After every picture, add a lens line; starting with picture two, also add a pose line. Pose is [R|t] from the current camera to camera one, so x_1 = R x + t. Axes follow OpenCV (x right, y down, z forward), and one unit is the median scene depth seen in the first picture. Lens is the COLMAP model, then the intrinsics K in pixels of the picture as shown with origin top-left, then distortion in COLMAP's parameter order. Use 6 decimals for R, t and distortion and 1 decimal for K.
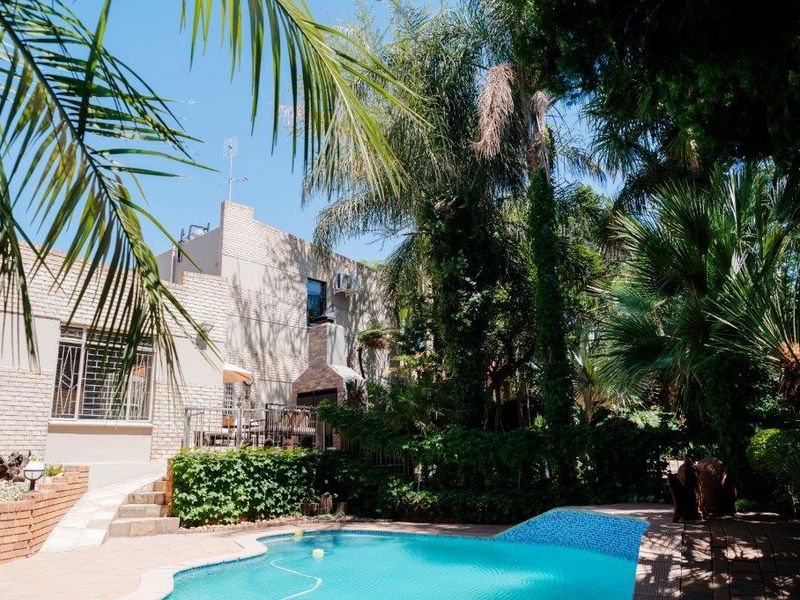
lens RADIAL K [[611.1, 0, 400.0], [0, 611.1, 300.0], [0, 0, 1]] dist [-0.010629, -0.003807]
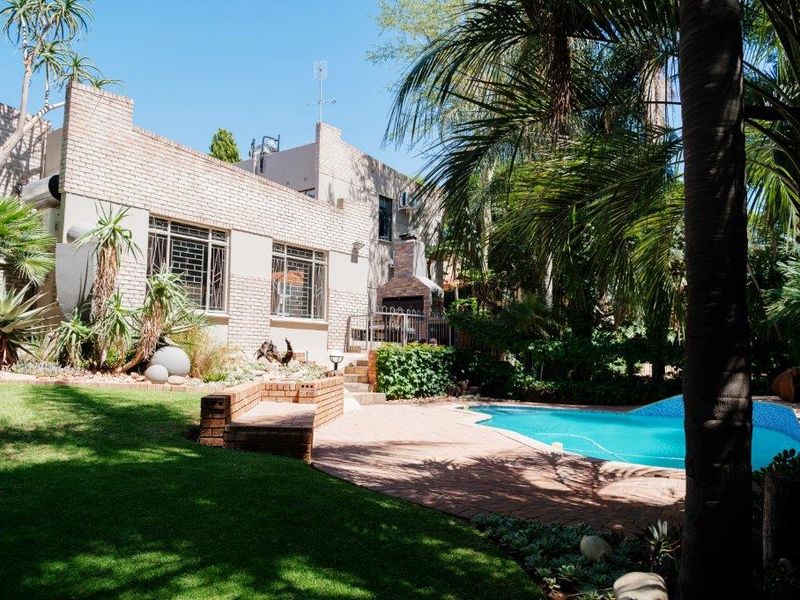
lens RADIAL K [[611.1, 0, 400.0], [0, 611.1, 300.0], [0, 0, 1]] dist [-0.010629, -0.003807]
pose [[0.995031, 0.050296, 0.085929, -0.407872], [-0.063883, 0.984471, 0.163509, -0.065308], [-0.076371, -0.168186, 0.982792, -0.276912]]
